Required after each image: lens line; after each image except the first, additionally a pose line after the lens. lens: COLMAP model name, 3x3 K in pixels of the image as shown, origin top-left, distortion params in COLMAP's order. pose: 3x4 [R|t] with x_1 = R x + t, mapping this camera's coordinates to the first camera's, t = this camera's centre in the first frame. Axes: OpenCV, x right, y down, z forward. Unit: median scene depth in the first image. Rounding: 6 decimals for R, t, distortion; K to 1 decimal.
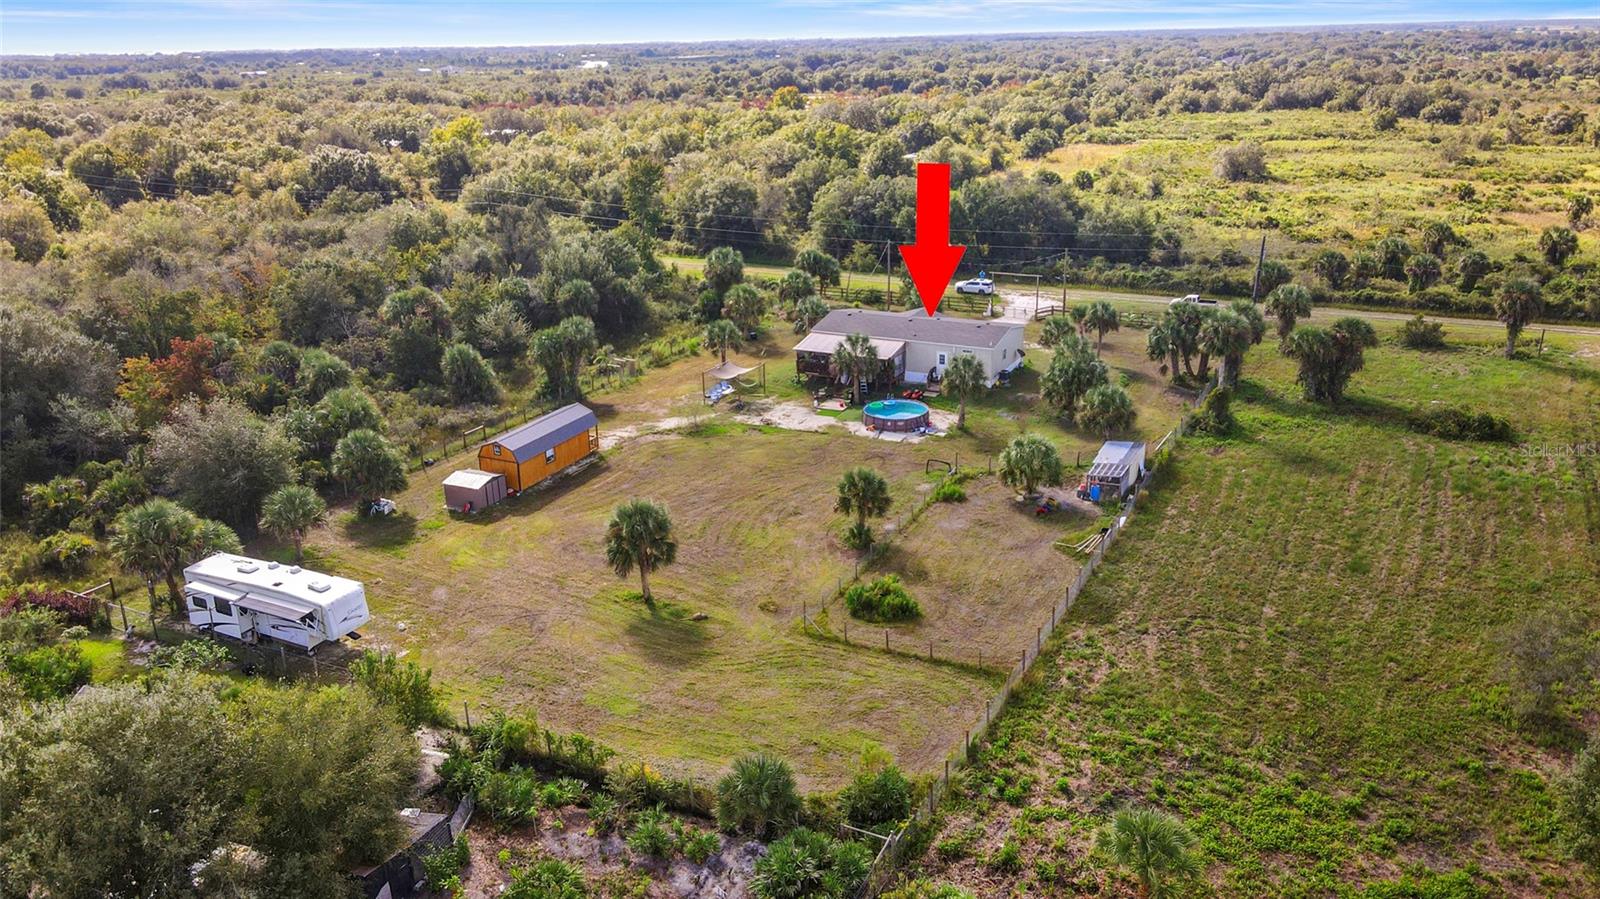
lens RADIAL K [[1184.6, 0, 792.7], [0, 1184.6, 454.6], [0, 0, 1]] dist [-0.000188, 0.027496]
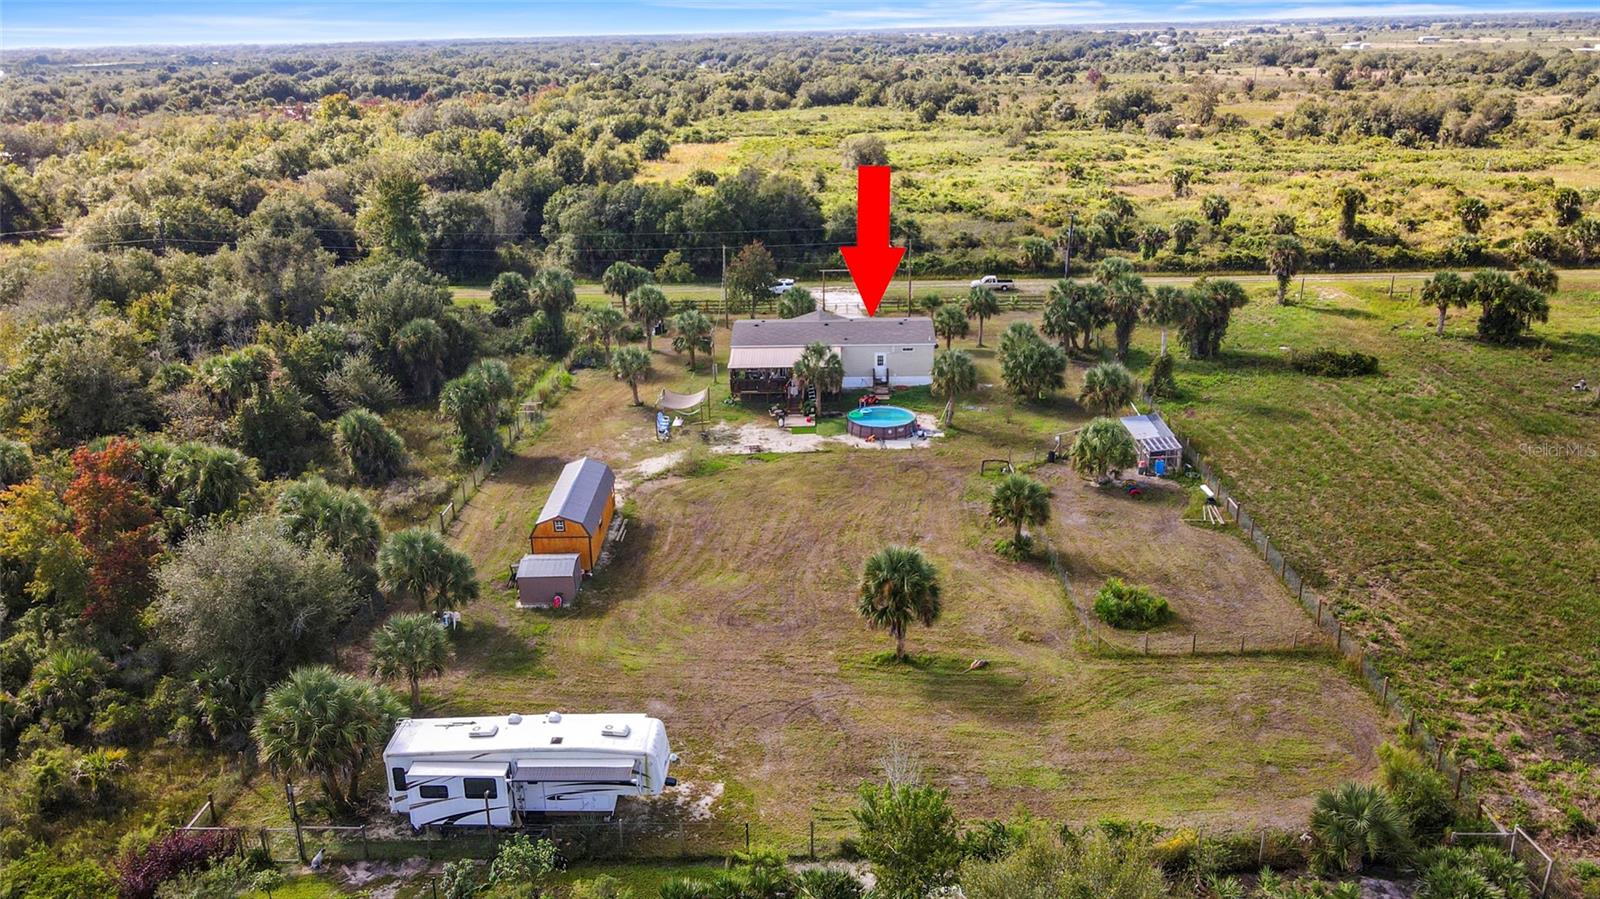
lens RADIAL K [[1184.6, 0, 796.0], [0, 1184.6, 446.8], [0, 0, 1]] dist [-0.000188, 0.027496]
pose [[0.902460, -0.143286, 0.406246, -0.276322], [0.147362, 0.988851, 0.021416, -0.033469], [-0.404785, 0.040537, 0.913513, 0.114462]]
